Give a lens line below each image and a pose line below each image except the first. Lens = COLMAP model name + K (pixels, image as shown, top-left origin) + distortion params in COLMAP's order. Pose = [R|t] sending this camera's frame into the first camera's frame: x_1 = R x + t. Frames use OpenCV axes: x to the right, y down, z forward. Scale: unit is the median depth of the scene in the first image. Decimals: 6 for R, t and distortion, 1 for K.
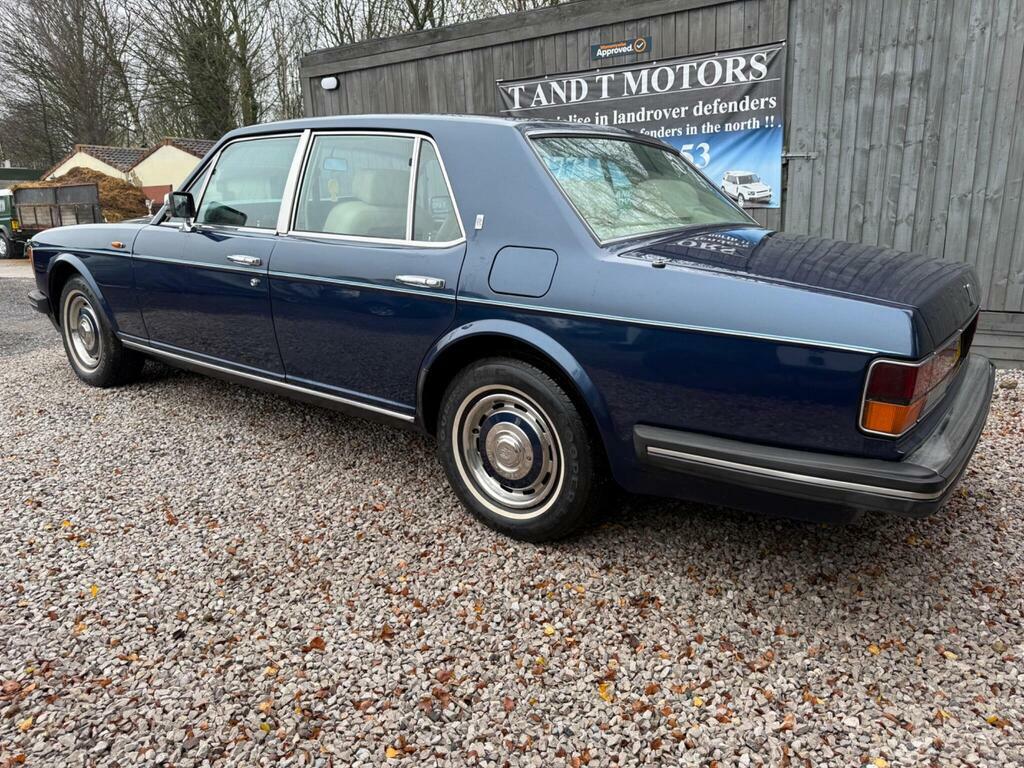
lens RADIAL K [[732.5, 0, 509.8], [0, 732.5, 390.0], [0, 0, 1]] dist [0.025574, -0.031389]
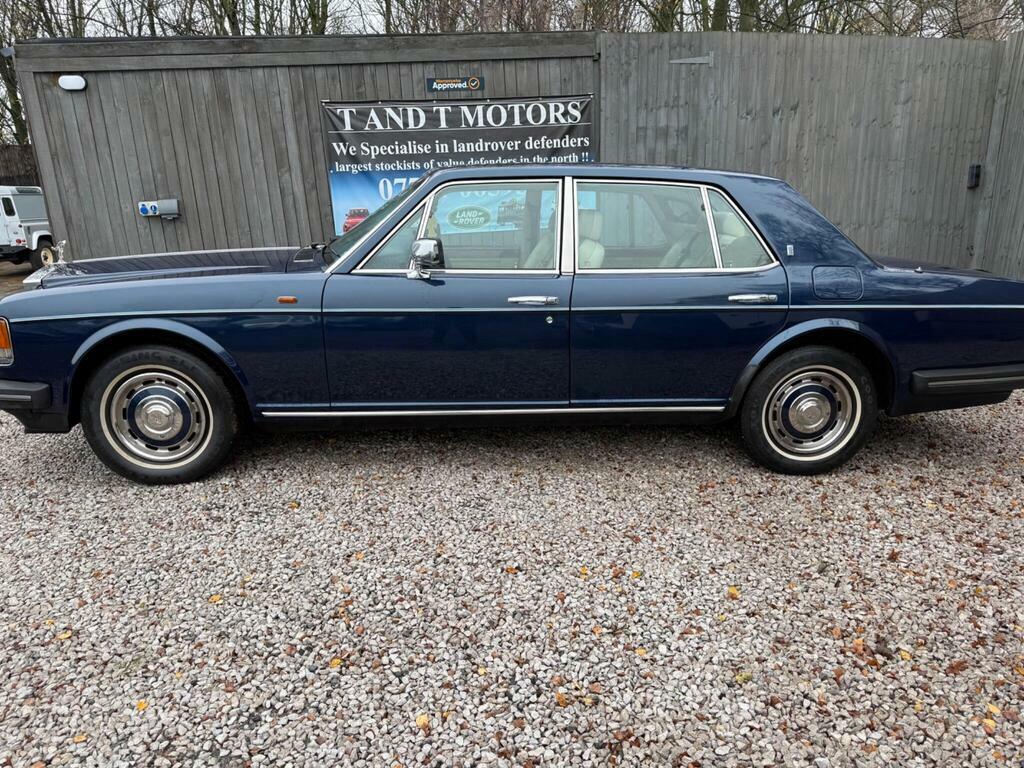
lens RADIAL K [[732.5, 0, 519.2], [0, 732.5, 397.0], [0, 0, 1]] dist [0.025574, -0.031389]
pose [[0.747829, -0.181625, 0.638565, -0.598933], [0.178919, 0.981399, 0.069604, -0.065328], [-0.639328, 0.062200, 0.766414, 0.126006]]
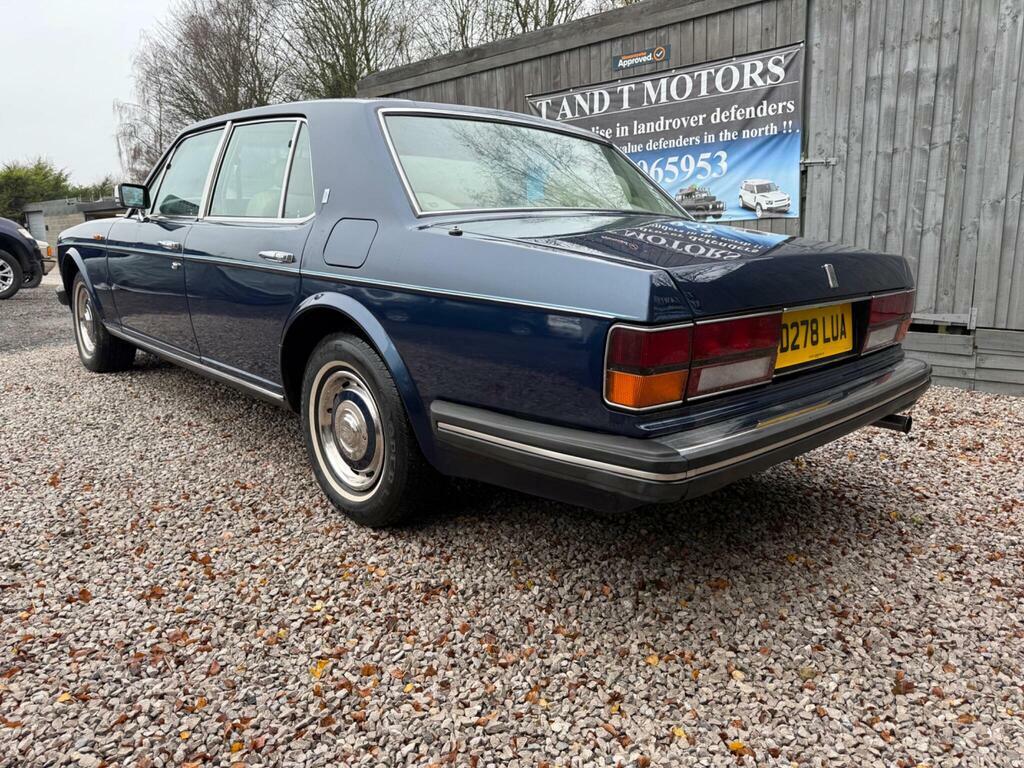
lens RADIAL K [[732.5, 0, 515.6], [0, 732.5, 386.2], [0, 0, 1]] dist [0.025574, -0.031389]
pose [[0.985773, 0.041989, -0.162755, 0.172084], [-0.050050, 0.997699, -0.045745, 0.027068], [0.160460, 0.053240, 0.985605, 0.030669]]
